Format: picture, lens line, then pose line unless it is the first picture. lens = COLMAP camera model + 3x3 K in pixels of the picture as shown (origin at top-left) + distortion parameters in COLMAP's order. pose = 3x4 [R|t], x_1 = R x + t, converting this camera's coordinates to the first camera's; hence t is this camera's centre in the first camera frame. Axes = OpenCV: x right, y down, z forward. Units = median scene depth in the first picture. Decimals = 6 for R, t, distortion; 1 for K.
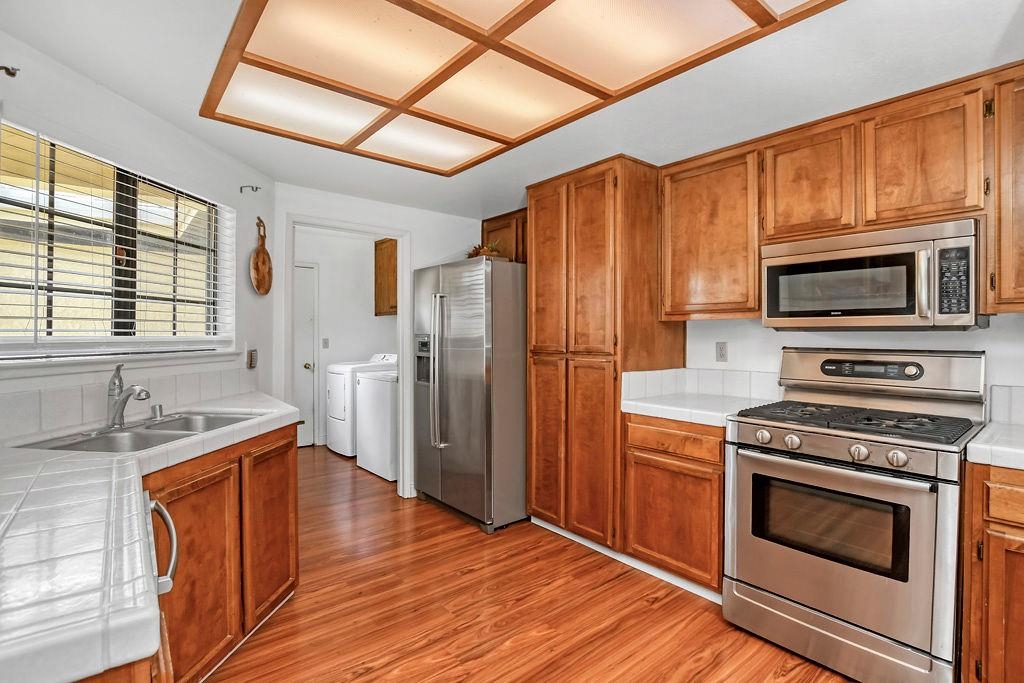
lens RADIAL K [[490.6, 0, 511.8], [0, 490.6, 335.3], [0, 0, 1]] dist [0.000452, 0.000219]
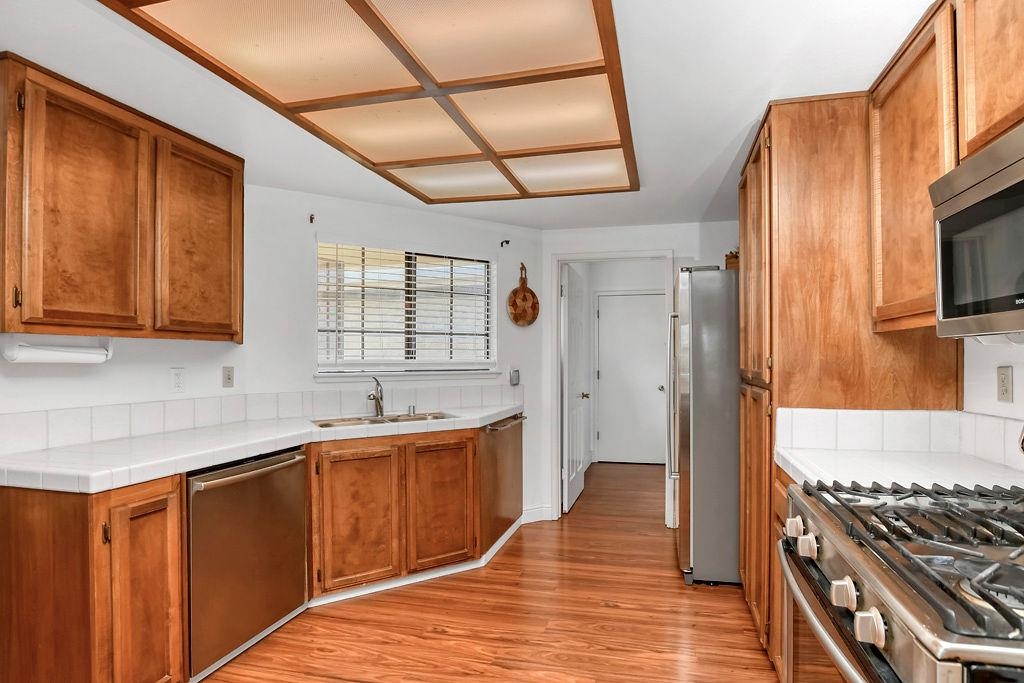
lens RADIAL K [[508.6, 0, 568.1], [0, 508.6, 357.6], [0, 0, 1]] dist [-0.028329, -0.000241]
pose [[0.625517, -0.007204, -0.780177, 0.661521], [0.006129, 0.999972, -0.004320, 0.004751], [0.780187, -0.002080, 0.625543, 0.342234]]
